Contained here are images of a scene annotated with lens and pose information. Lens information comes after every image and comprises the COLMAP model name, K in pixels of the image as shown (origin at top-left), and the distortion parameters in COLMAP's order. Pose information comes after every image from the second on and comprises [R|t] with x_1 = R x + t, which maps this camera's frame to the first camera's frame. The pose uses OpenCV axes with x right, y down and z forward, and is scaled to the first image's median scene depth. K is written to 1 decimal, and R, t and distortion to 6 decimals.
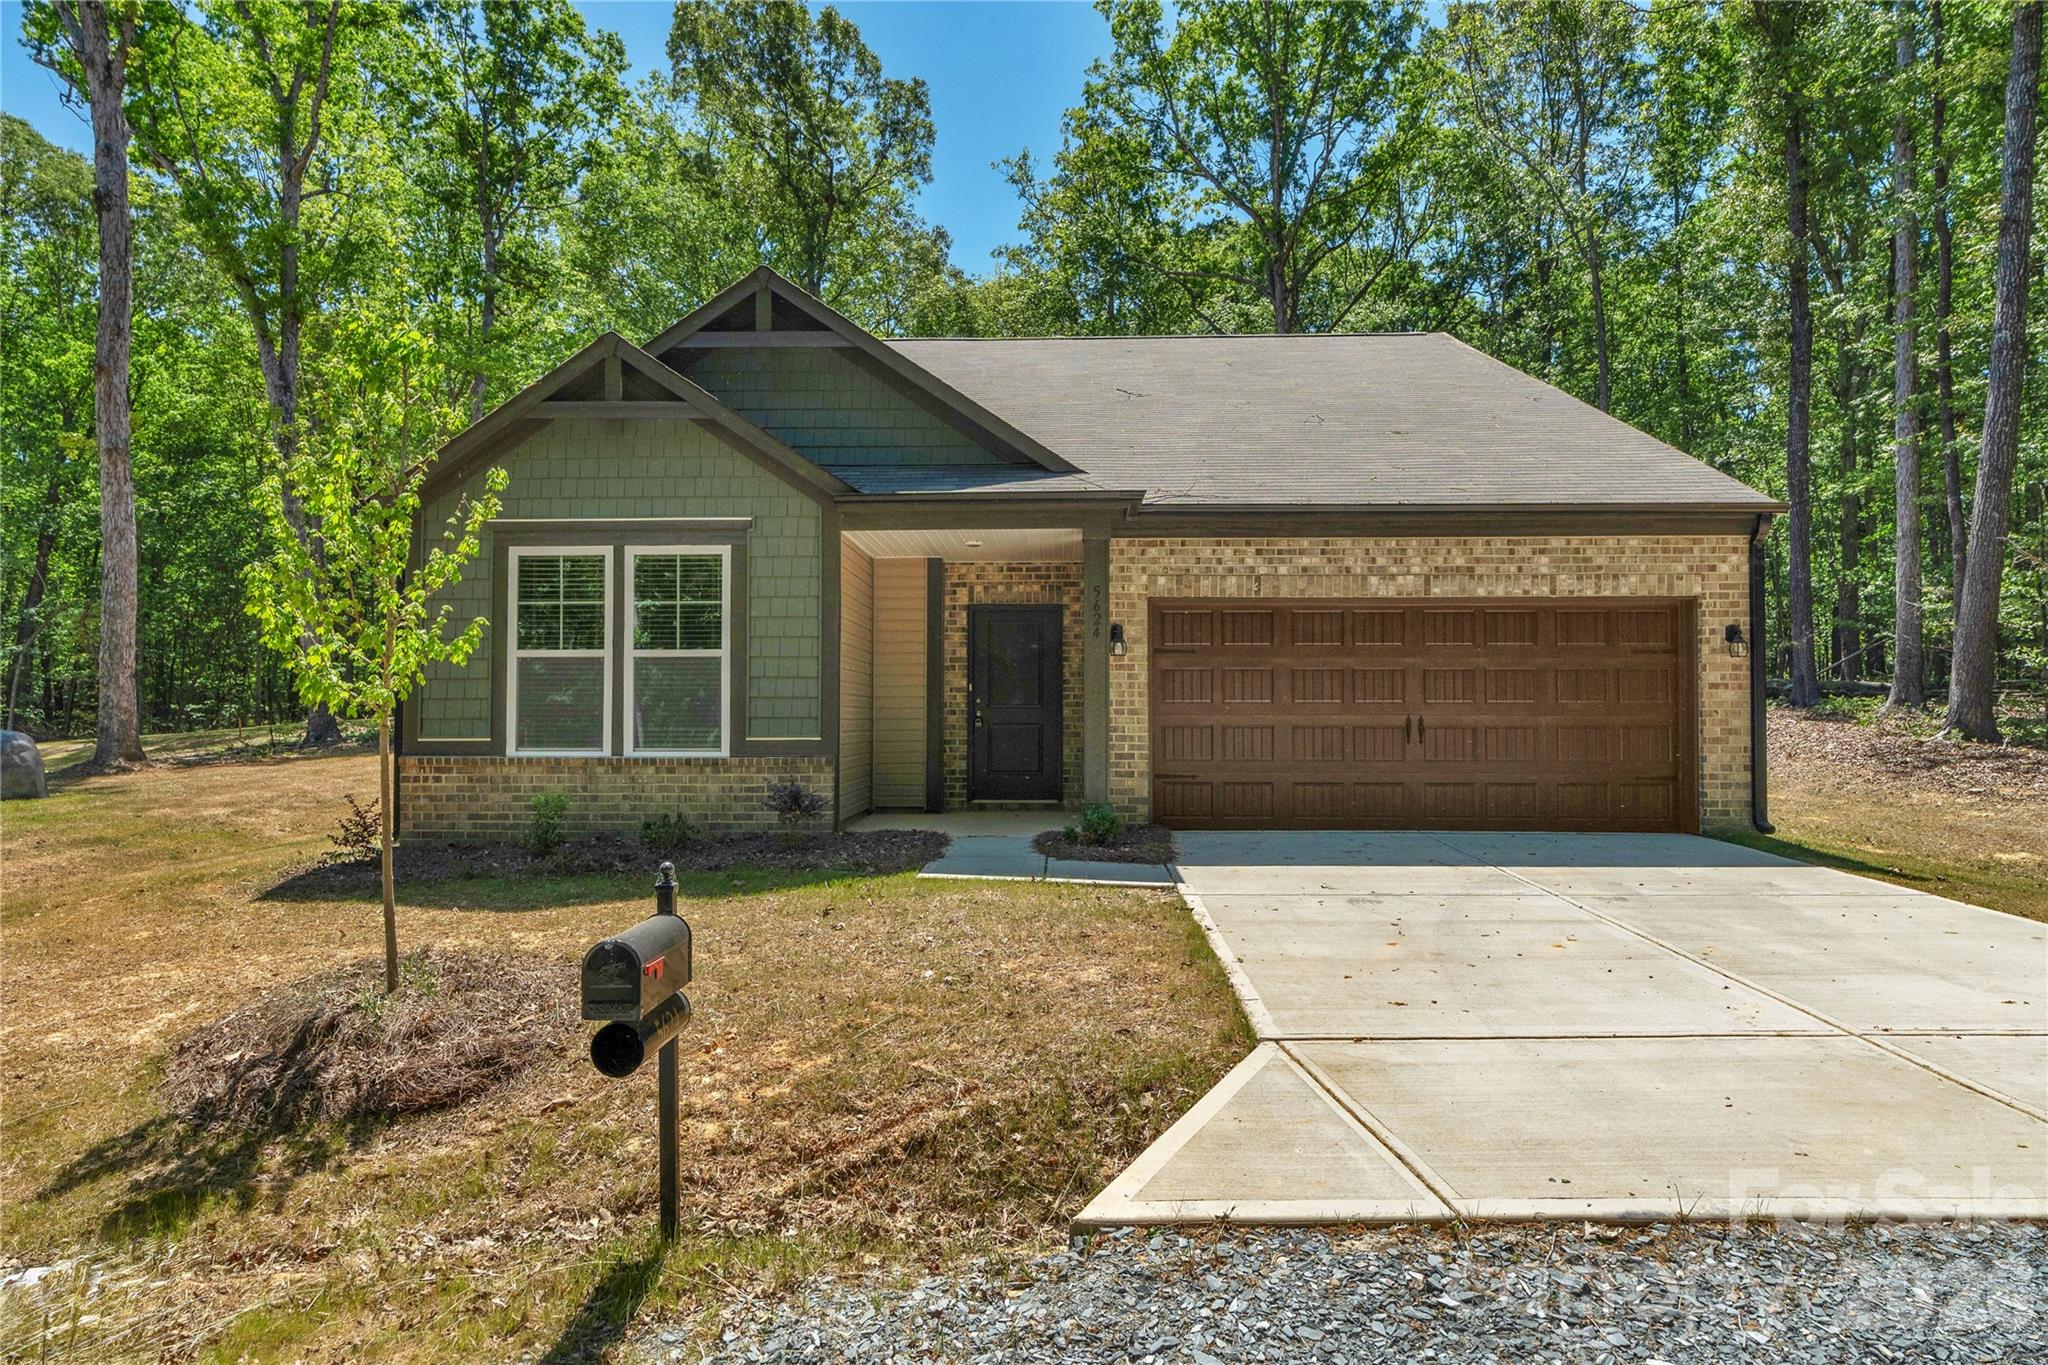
lens RADIAL K [[1122.3, 0, 1027.1], [0, 1122.3, 677.2], [0, 0, 1]] dist [-0.003153, -0.000480]
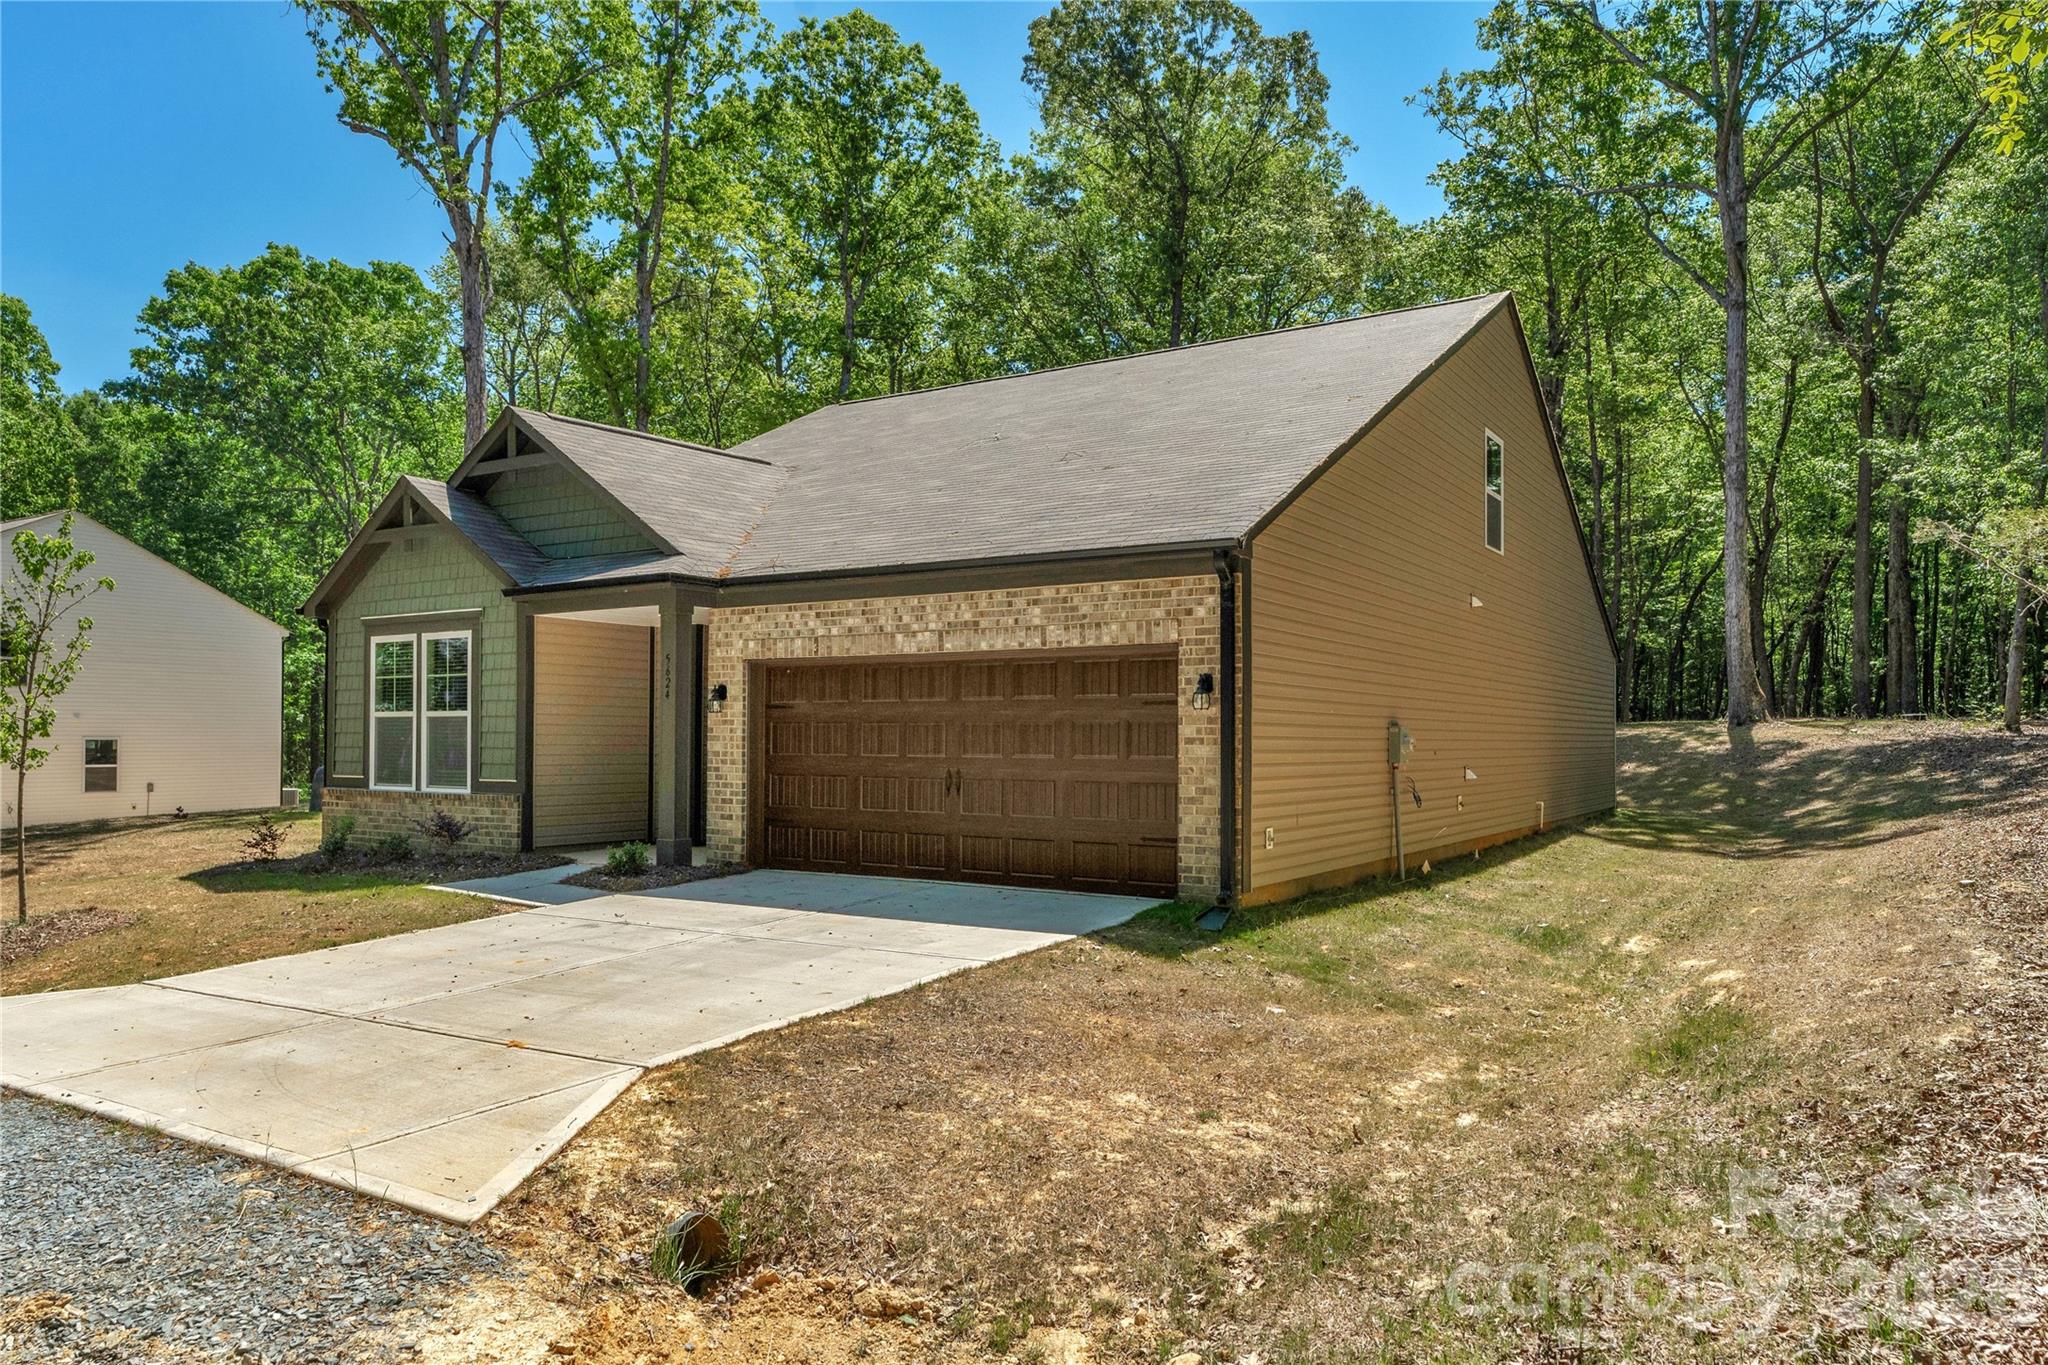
lens RADIAL K [[1364.3, 0, 1024.2], [0, 1364.3, 698.3], [0, 0, 1]] dist [-0.007099, -0.000225]
pose [[0.859249, -0.013207, -0.511387, 1.060852], [0.007640, 0.999886, -0.012987, -0.013301], [0.511501, 0.007252, 0.859252, -0.025092]]
